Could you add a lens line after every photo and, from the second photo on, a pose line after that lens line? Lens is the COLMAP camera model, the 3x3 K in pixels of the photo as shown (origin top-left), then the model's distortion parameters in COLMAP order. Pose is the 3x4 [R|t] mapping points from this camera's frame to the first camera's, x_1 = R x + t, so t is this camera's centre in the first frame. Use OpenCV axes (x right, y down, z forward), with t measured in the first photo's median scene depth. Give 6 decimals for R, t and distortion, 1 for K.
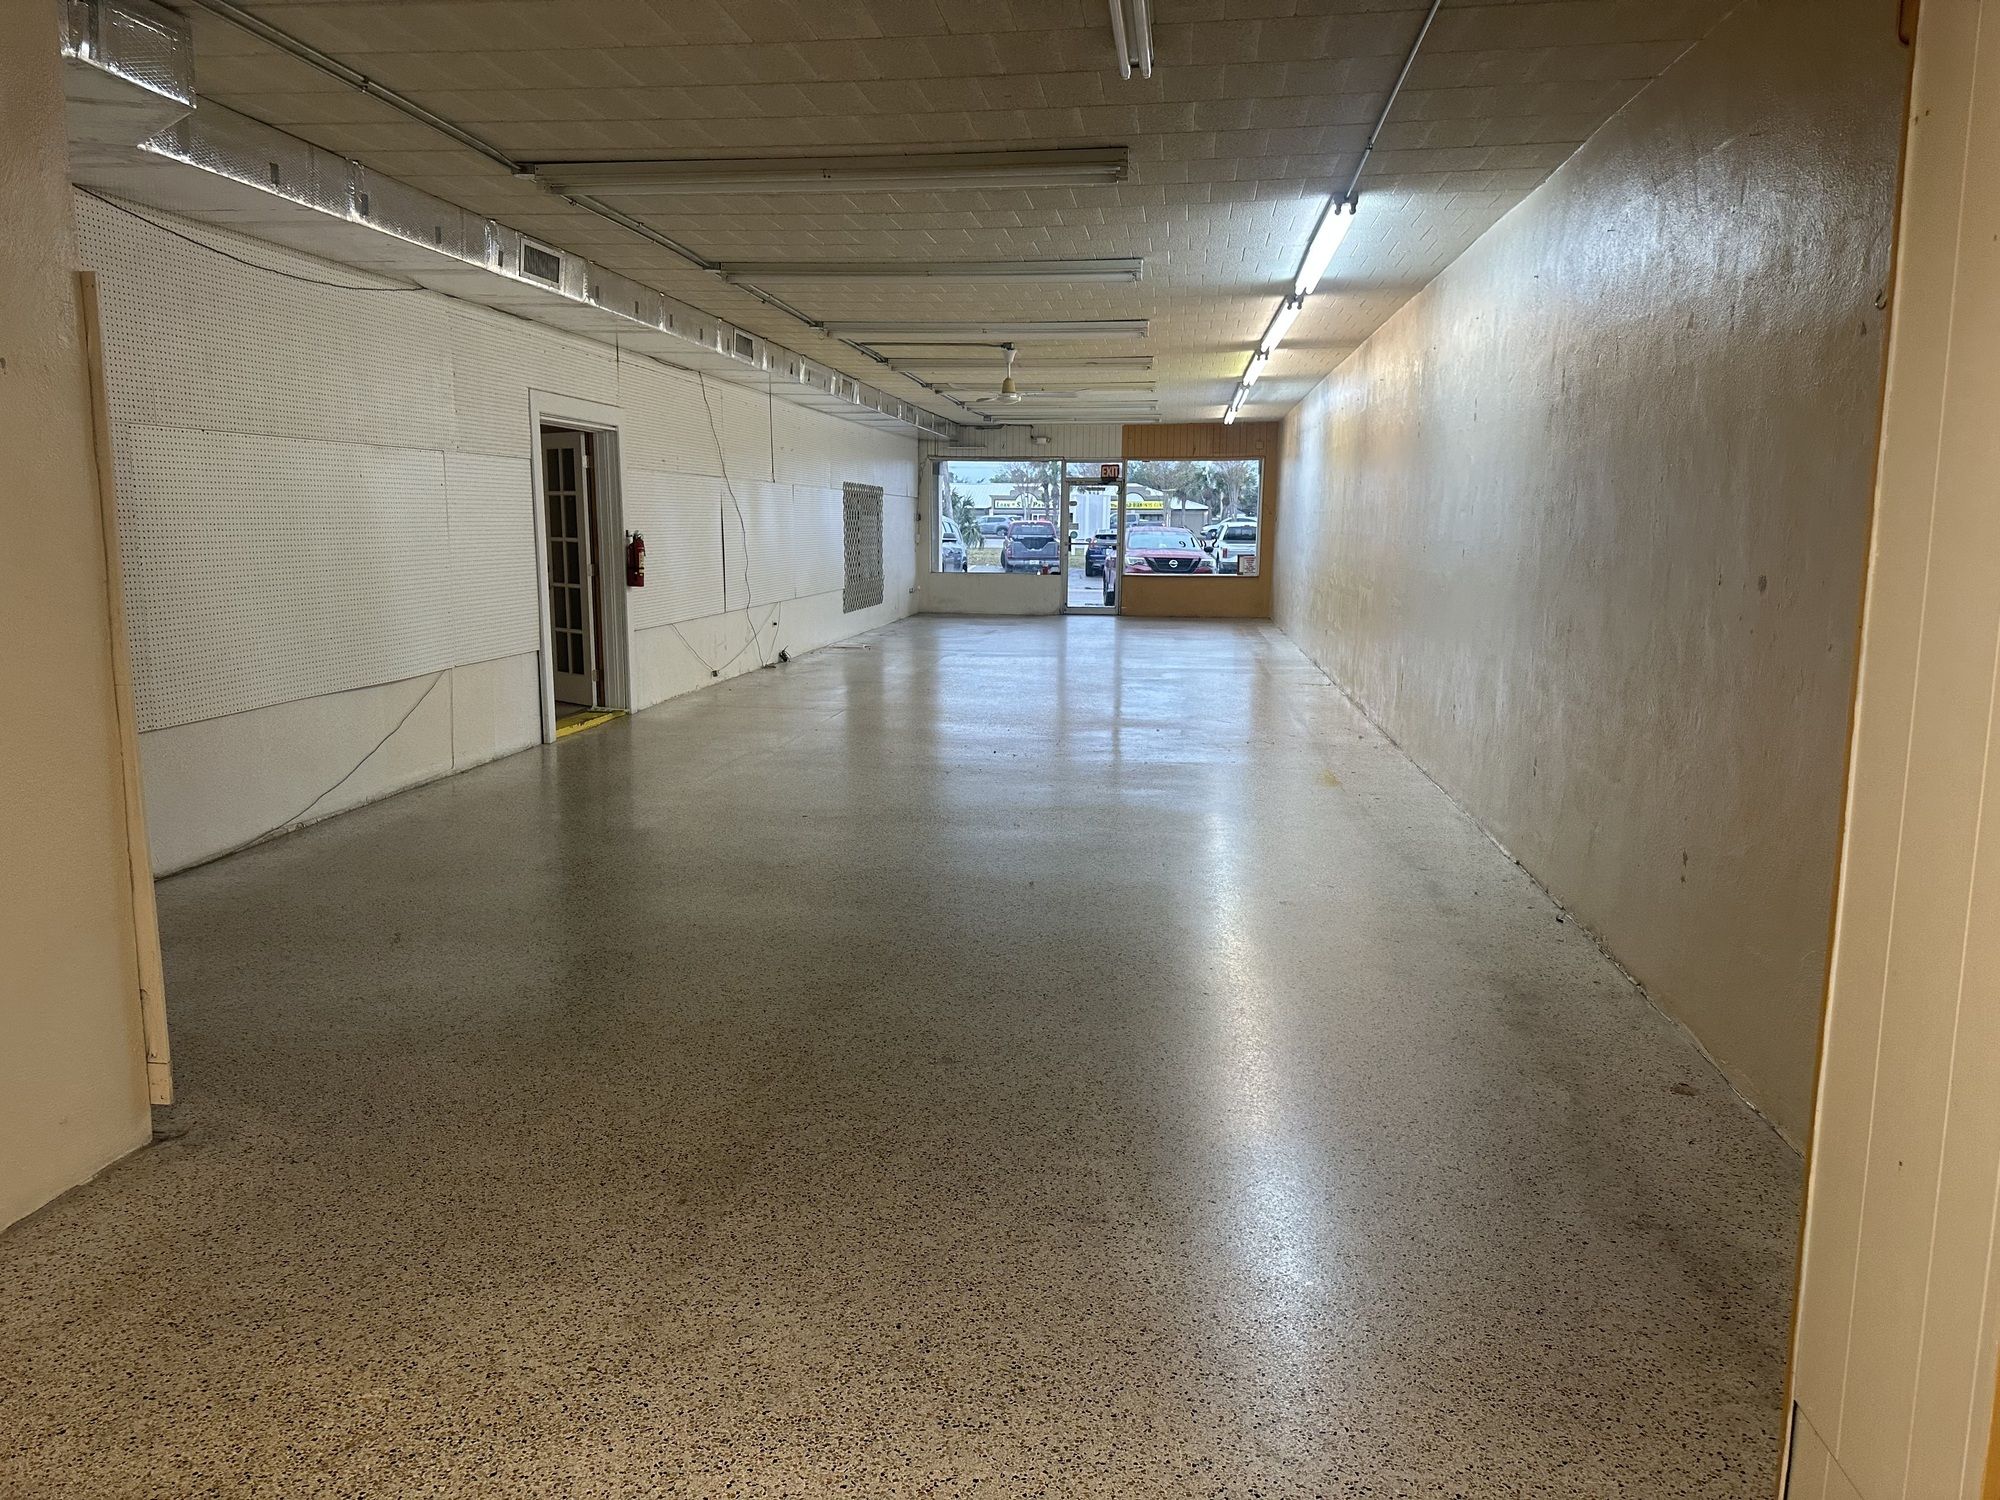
lens RADIAL K [[1403.1, 0, 1000.0], [0, 1403.1, 750.0], [0, 0, 1]] dist [0.003854, -0.005389]
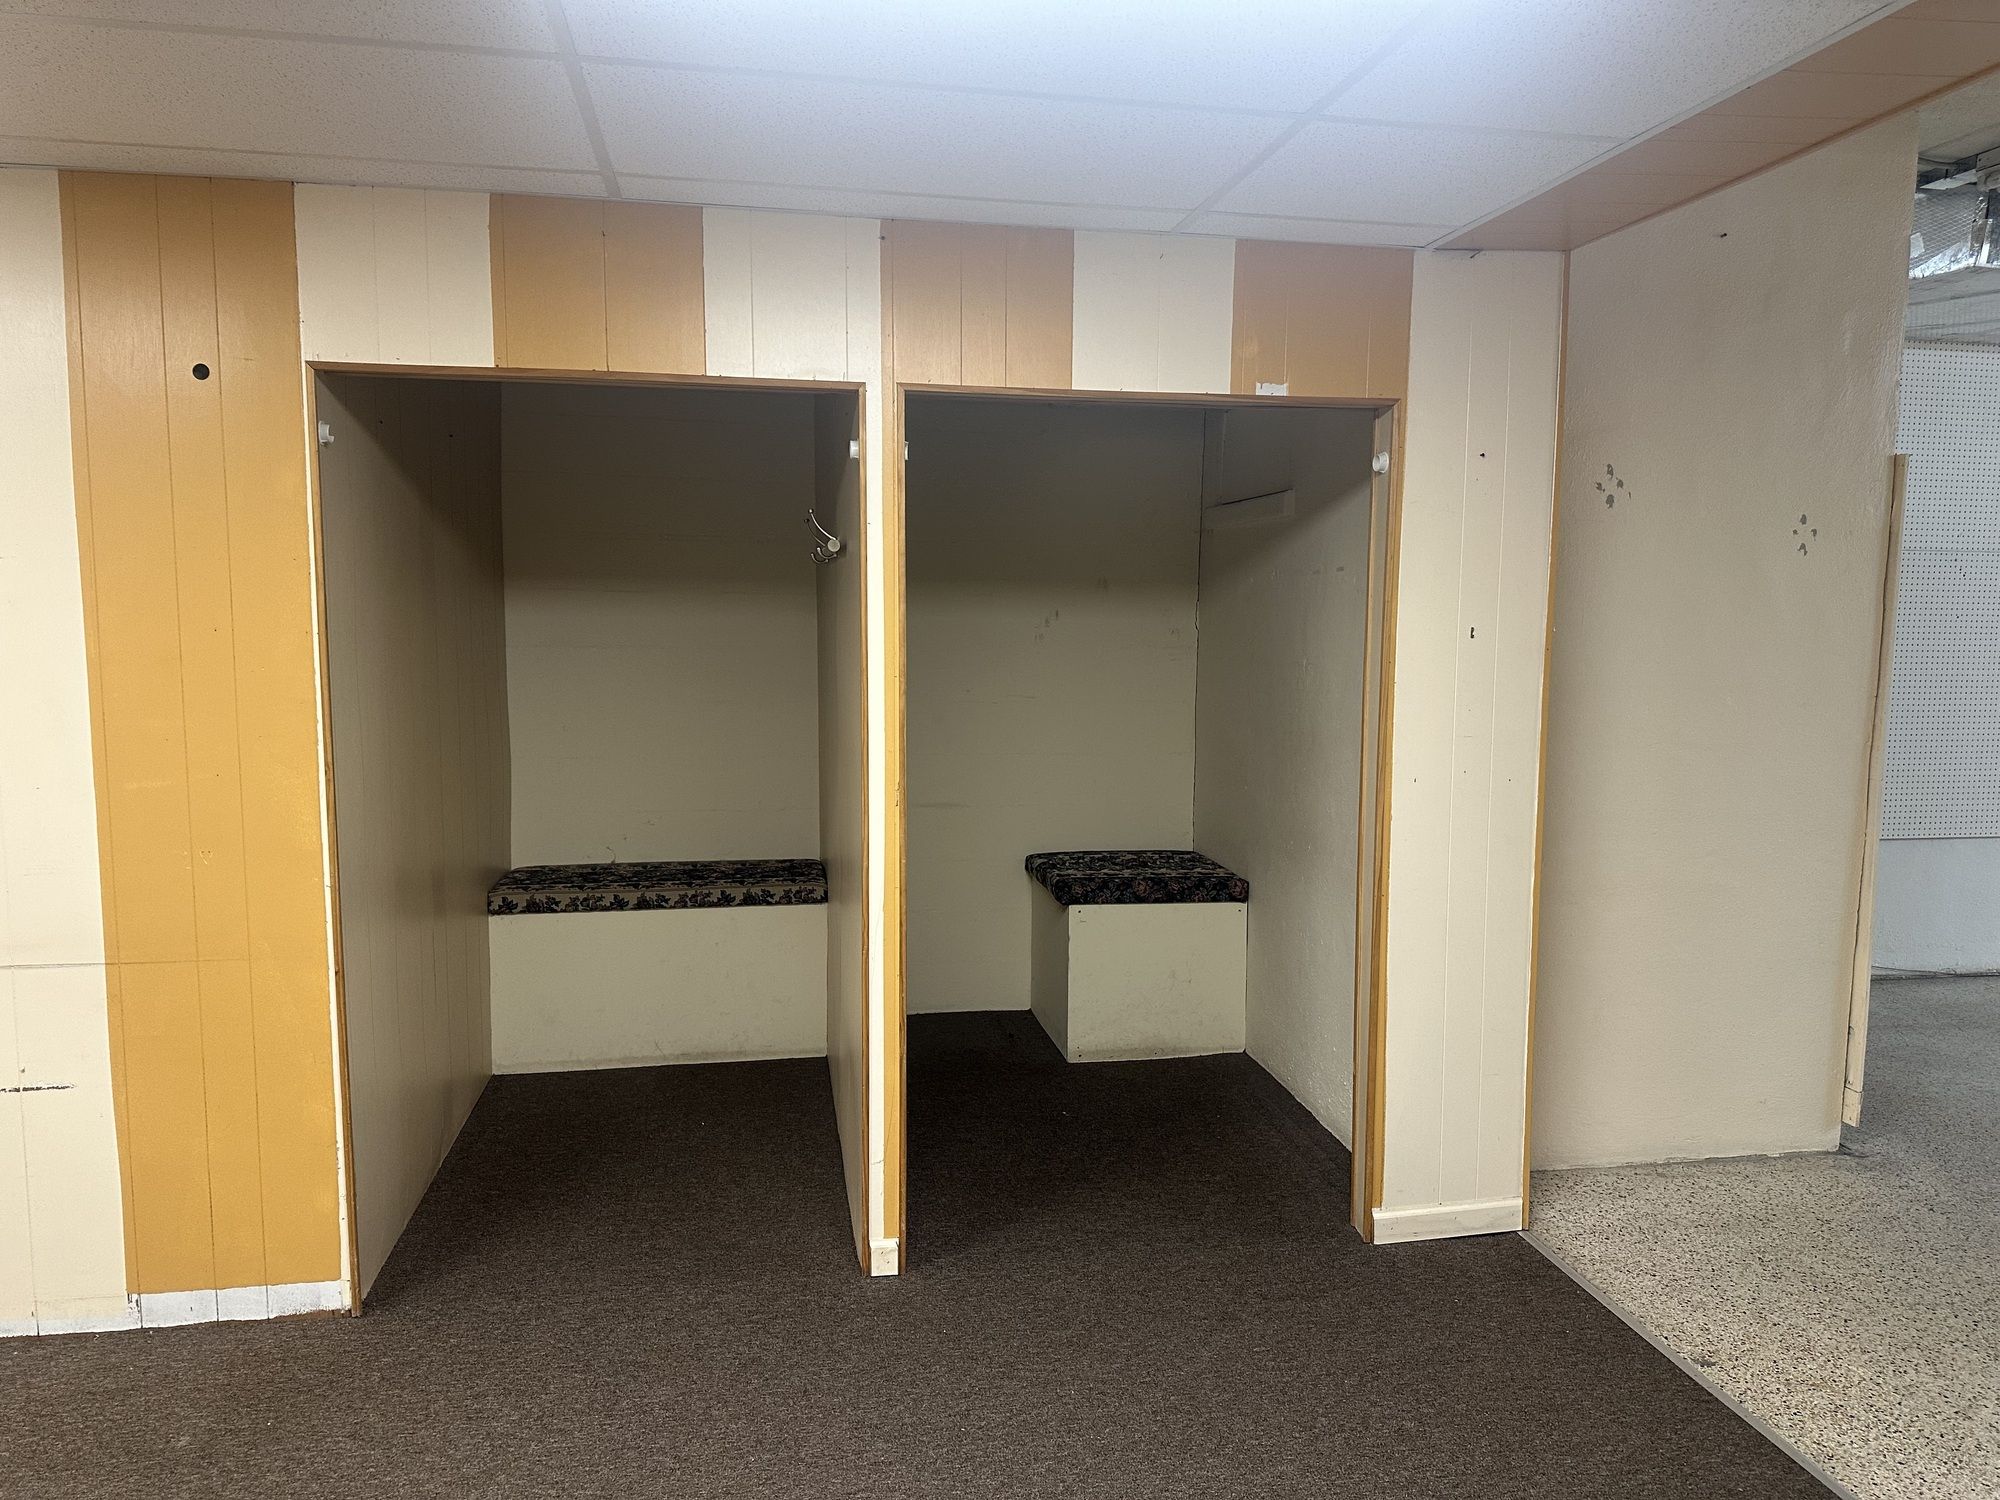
lens RADIAL K [[1386.3, 0, 1000.0], [0, 1386.3, 750.0], [0, 0, 1]] dist [0.117131, -0.162610]
pose [[0.283744, 0.090119, -0.954656, 0.362961], [-0.156865, 0.986525, 0.046504, -0.009429], [0.945982, 0.136557, 0.294057, -0.108260]]
